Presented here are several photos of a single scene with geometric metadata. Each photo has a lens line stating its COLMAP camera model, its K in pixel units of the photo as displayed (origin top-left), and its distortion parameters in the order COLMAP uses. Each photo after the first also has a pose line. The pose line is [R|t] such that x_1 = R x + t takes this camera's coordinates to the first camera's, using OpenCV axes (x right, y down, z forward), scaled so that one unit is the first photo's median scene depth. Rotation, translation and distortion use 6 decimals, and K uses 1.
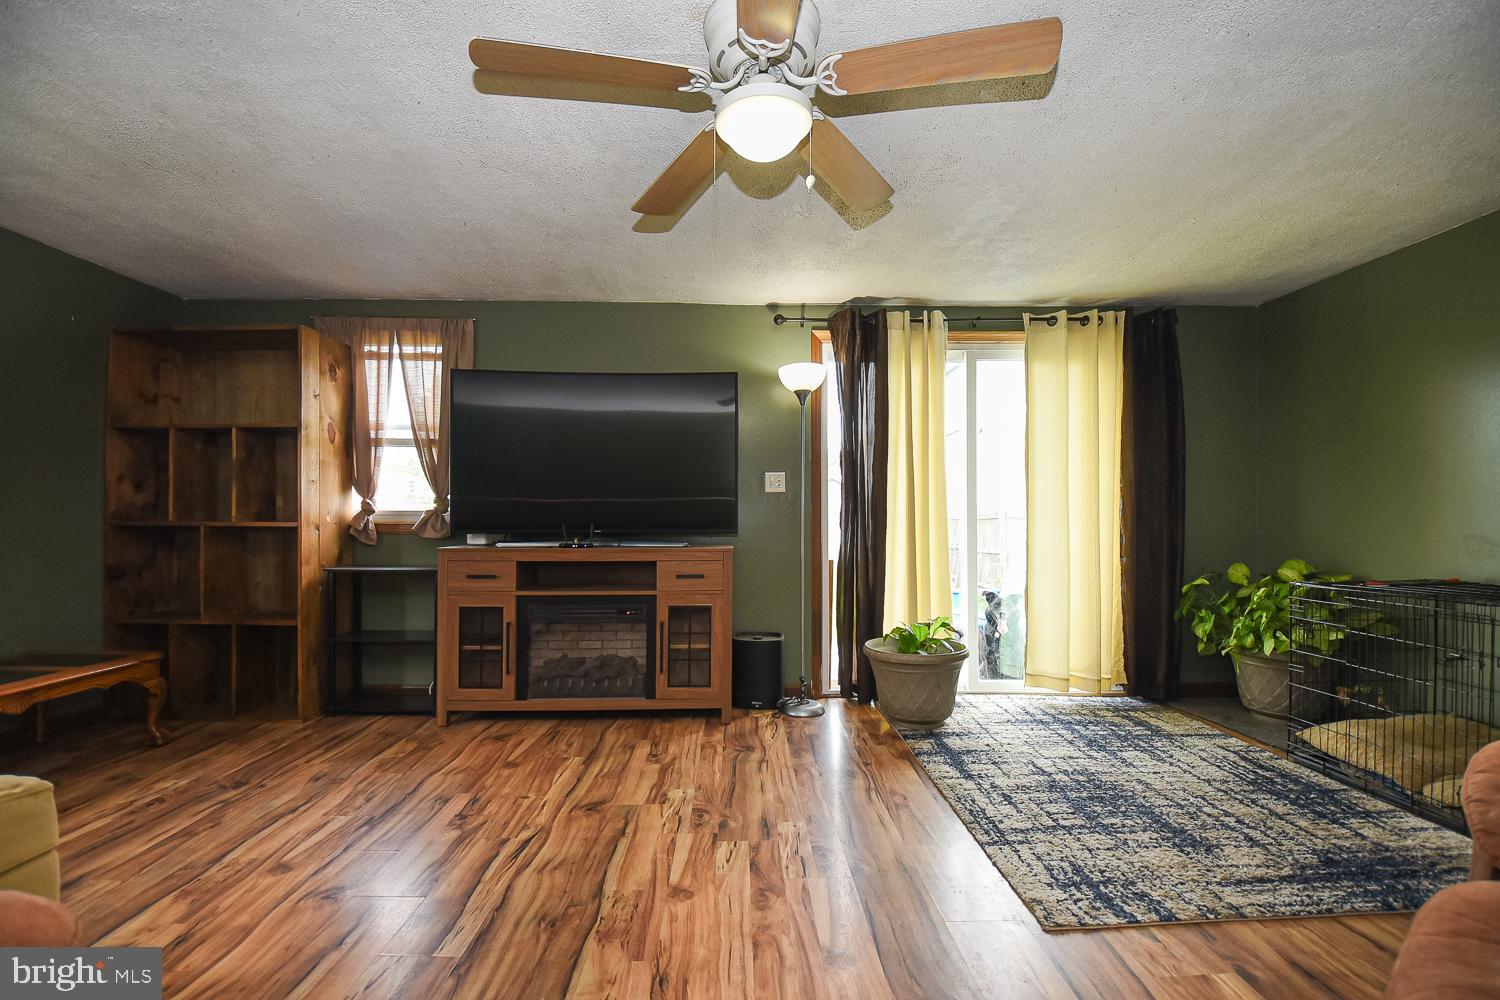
lens RADIAL K [[661.9, 0, 766.2], [0, 661.9, 498.2], [0, 0, 1]] dist [0.004312, -0.017620]
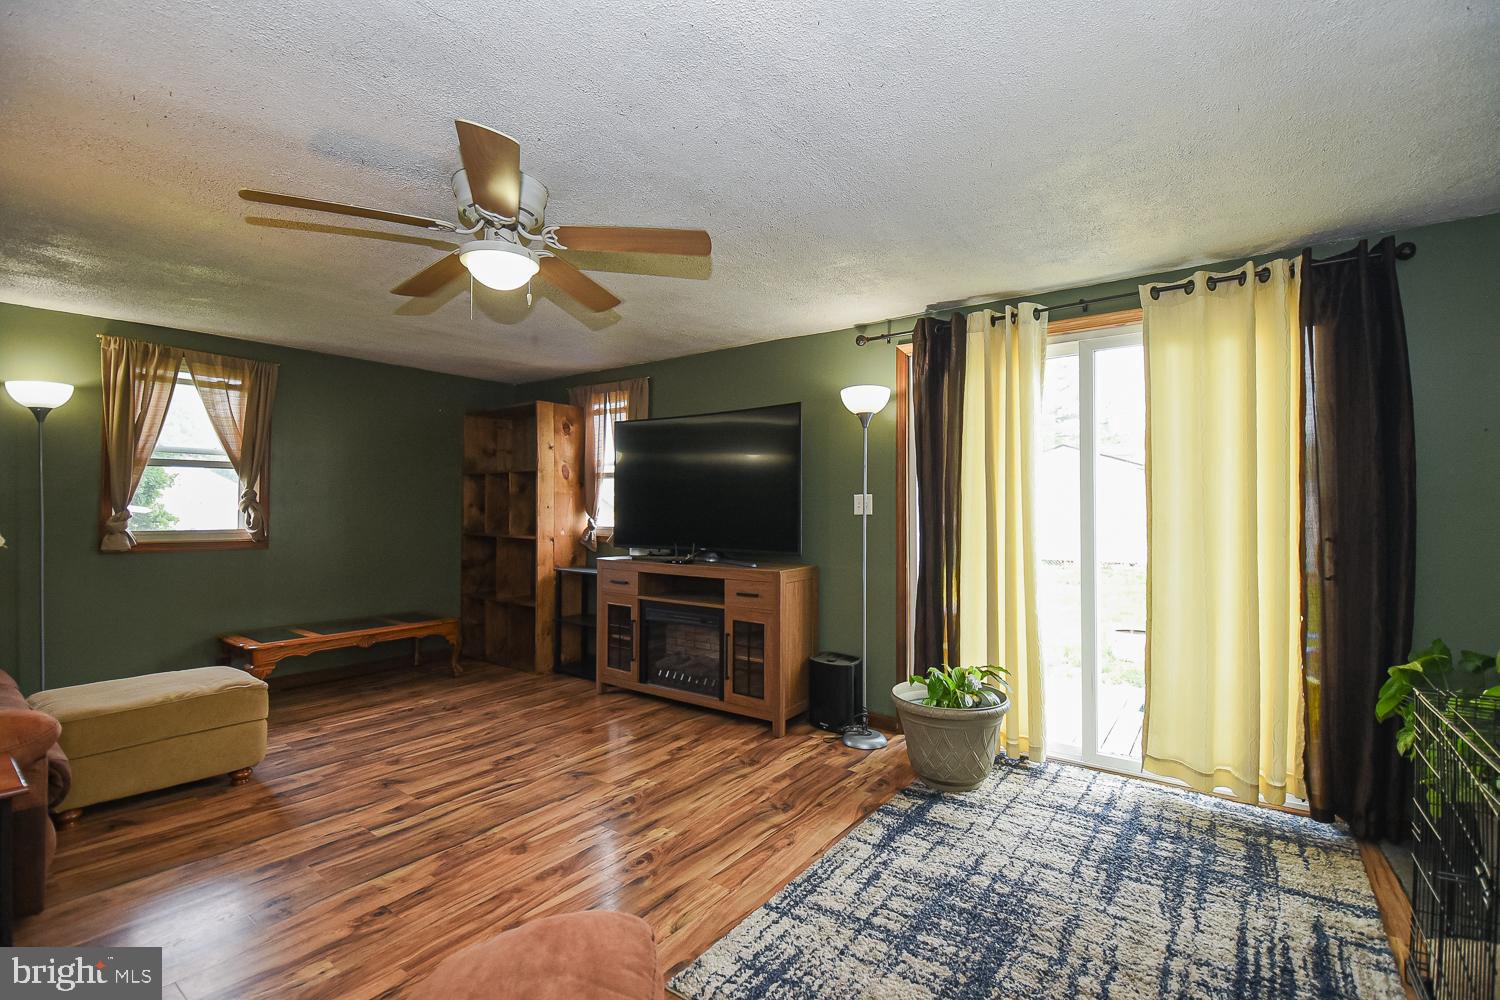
lens RADIAL K [[661.9, 0, 761.2], [0, 661.9, 488.3], [0, 0, 1]] dist [0.004312, -0.017620]
pose [[0.797525, -0.016942, -0.603048, 0.594789], [0.015448, 0.999851, -0.007659, -0.053177], [0.603088, -0.003207, 0.797668, 0.144273]]
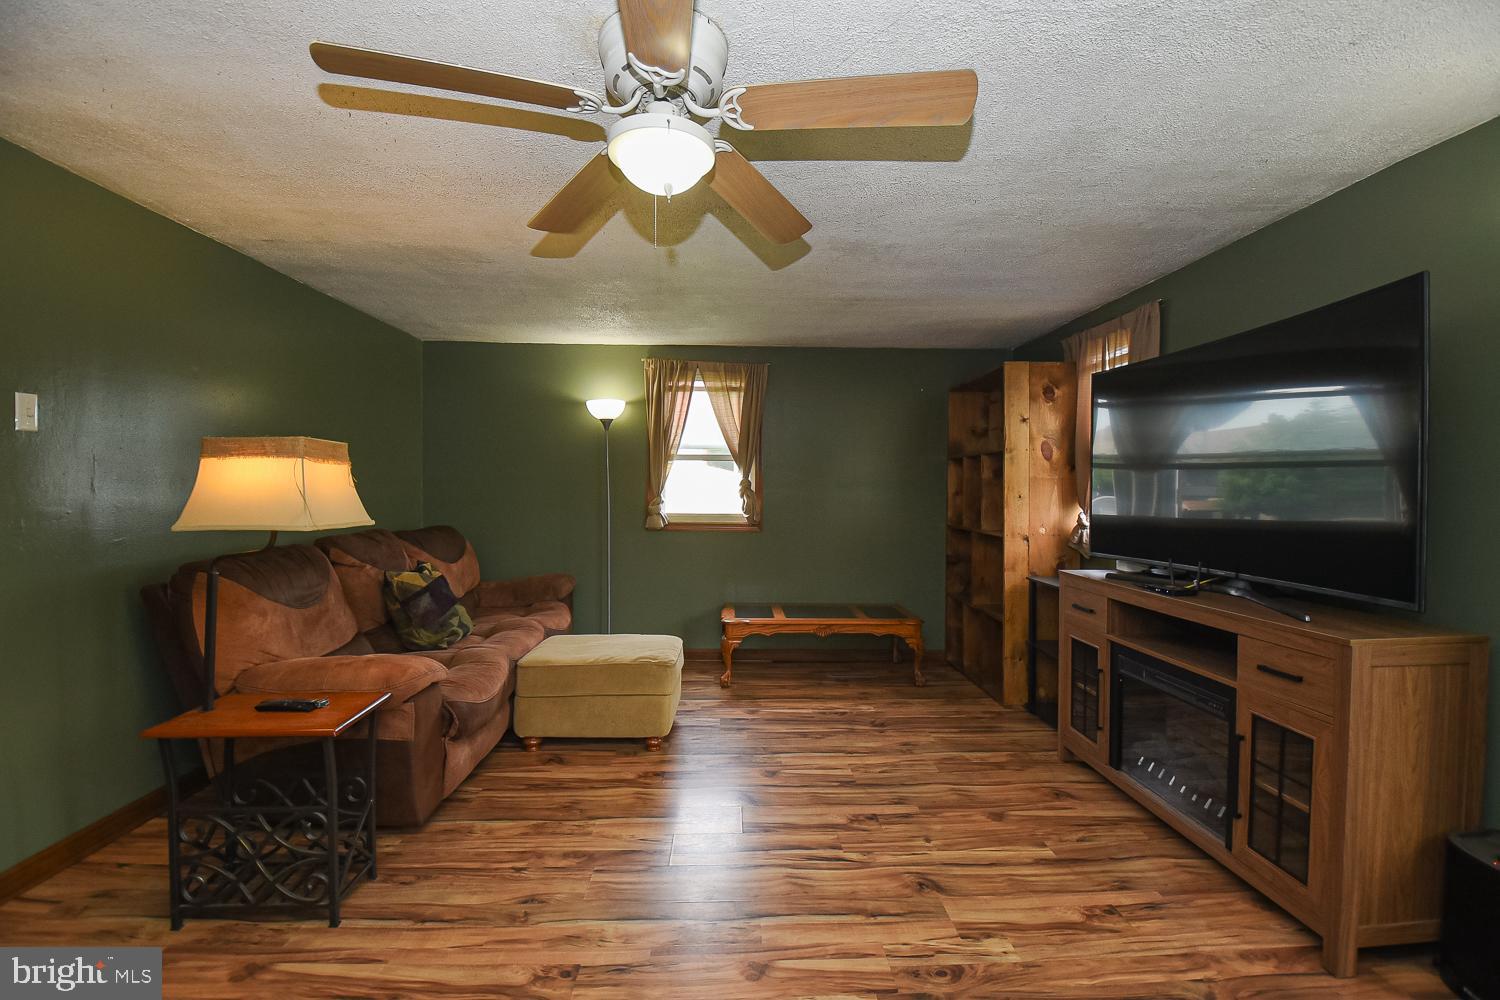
lens RADIAL K [[661.9, 0, 743.2], [0, 661.9, 482.7], [0, 0, 1]] dist [0.004312, -0.017620]
pose [[0.007795, -0.009499, -0.999924, 0.469937], [0.020208, 0.999752, -0.009340, -0.053214], [0.999765, -0.020134, 0.007985, 0.563439]]
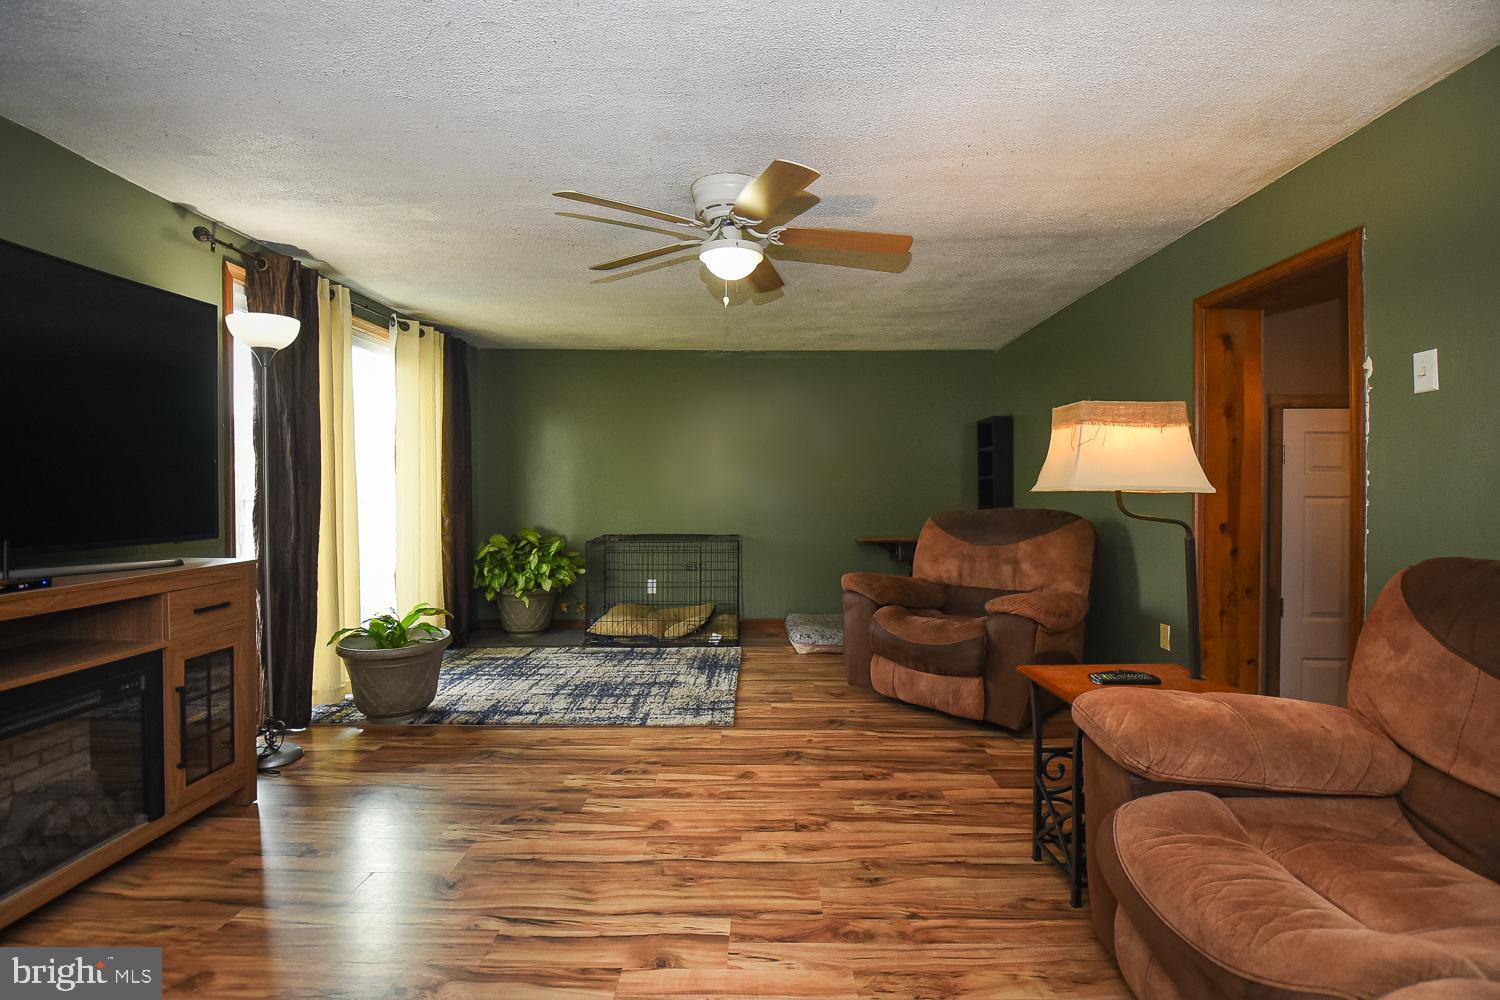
lens RADIAL K [[661.9, 0, 726.5], [0, 661.9, 498.3], [0, 0, 1]] dist [0.004312, -0.017620]
pose [[0.071836, -0.009567, 0.997371, -0.766966], [-0.032068, 0.999415, 0.011896, -0.017497], [-0.996901, -0.032838, 0.071487, 0.459709]]
